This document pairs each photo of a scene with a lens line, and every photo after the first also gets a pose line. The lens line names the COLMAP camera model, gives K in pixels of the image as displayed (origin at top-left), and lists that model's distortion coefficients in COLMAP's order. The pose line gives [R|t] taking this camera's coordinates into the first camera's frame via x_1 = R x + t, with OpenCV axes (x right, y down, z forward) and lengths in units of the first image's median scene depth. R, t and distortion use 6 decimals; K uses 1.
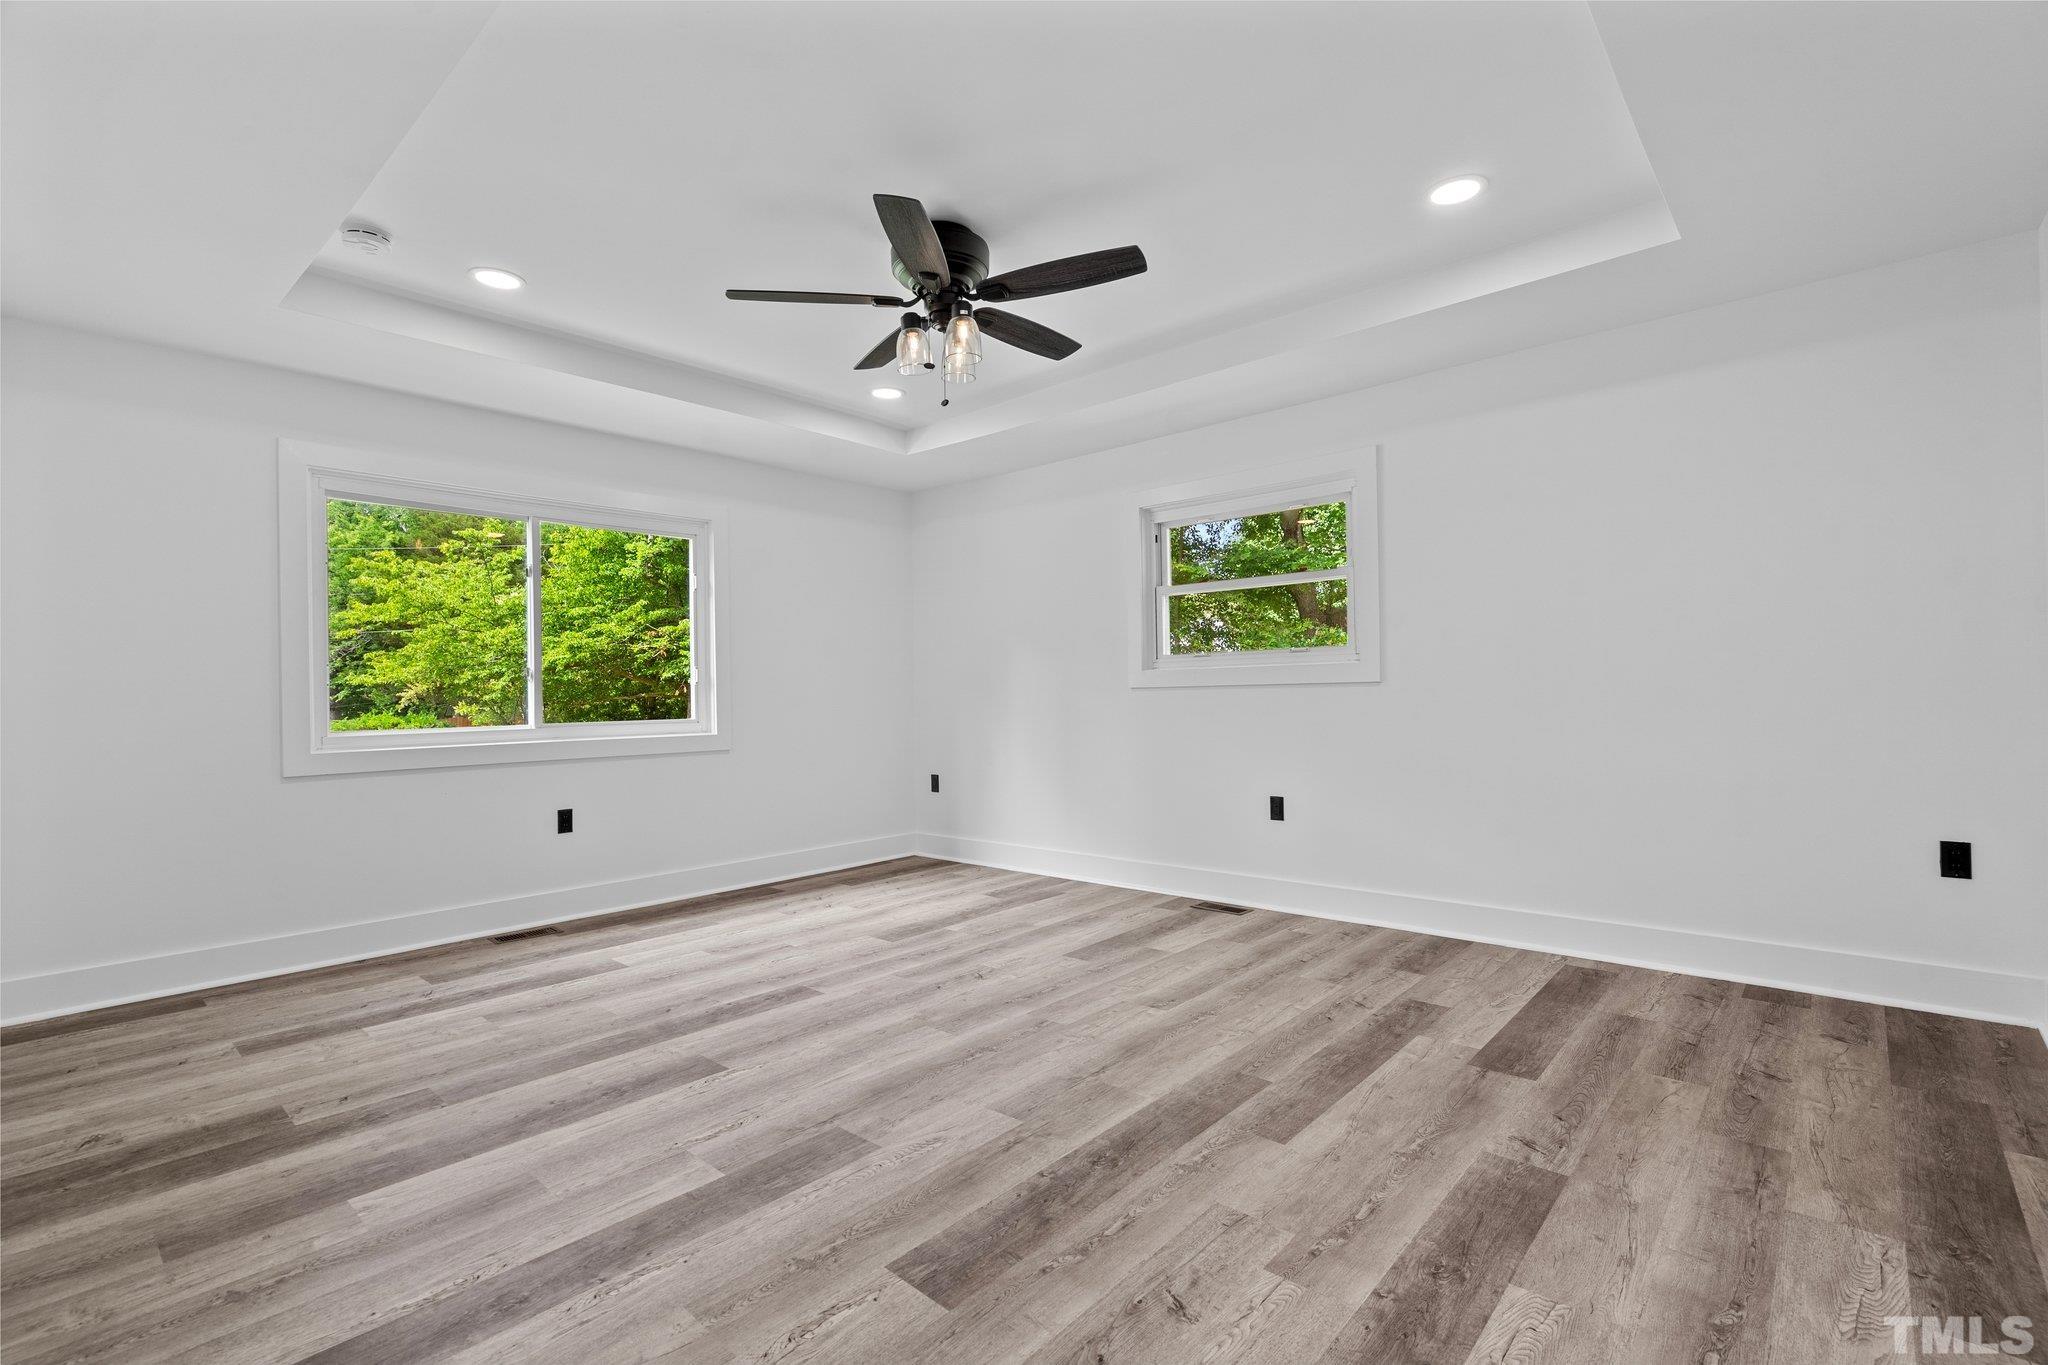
lens RADIAL K [[931.7, 0, 1024.0], [0, 931.7, 682.5], [0, 0, 1]] dist [-0.002804, -0.000103]
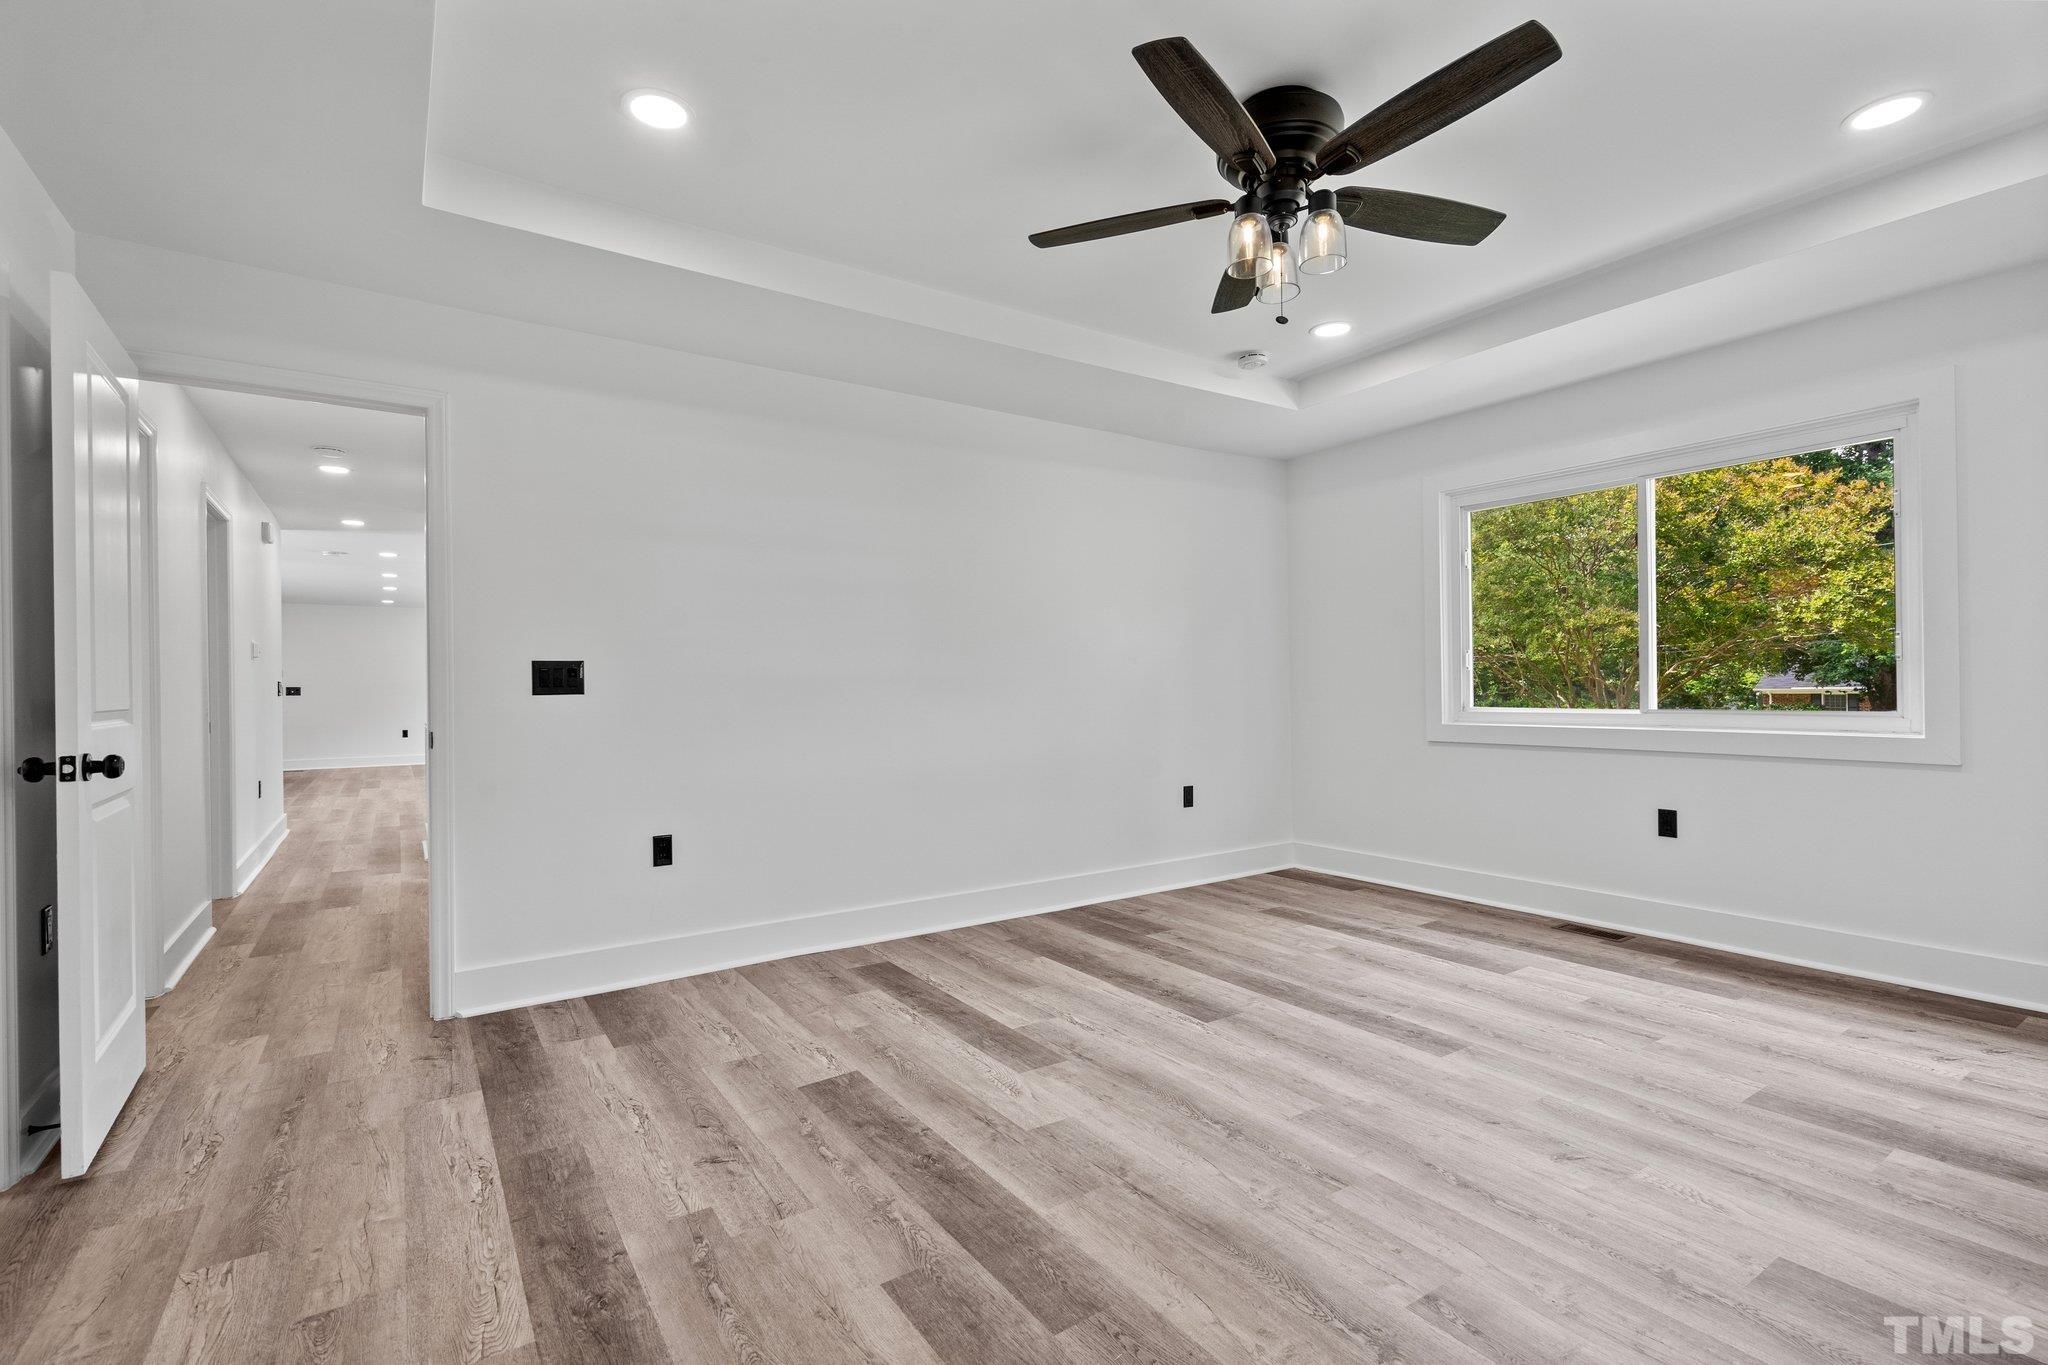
lens RADIAL K [[931.7, 0, 1024.0], [0, 931.7, 682.5], [0, 0, 1]] dist [-0.002804, -0.000103]
pose [[-0.247181, 0.013489, -0.968875, 0.835276], [0.026825, 0.999615, 0.007073, -0.004433], [0.968598, -0.024242, -0.247448, 1.110501]]
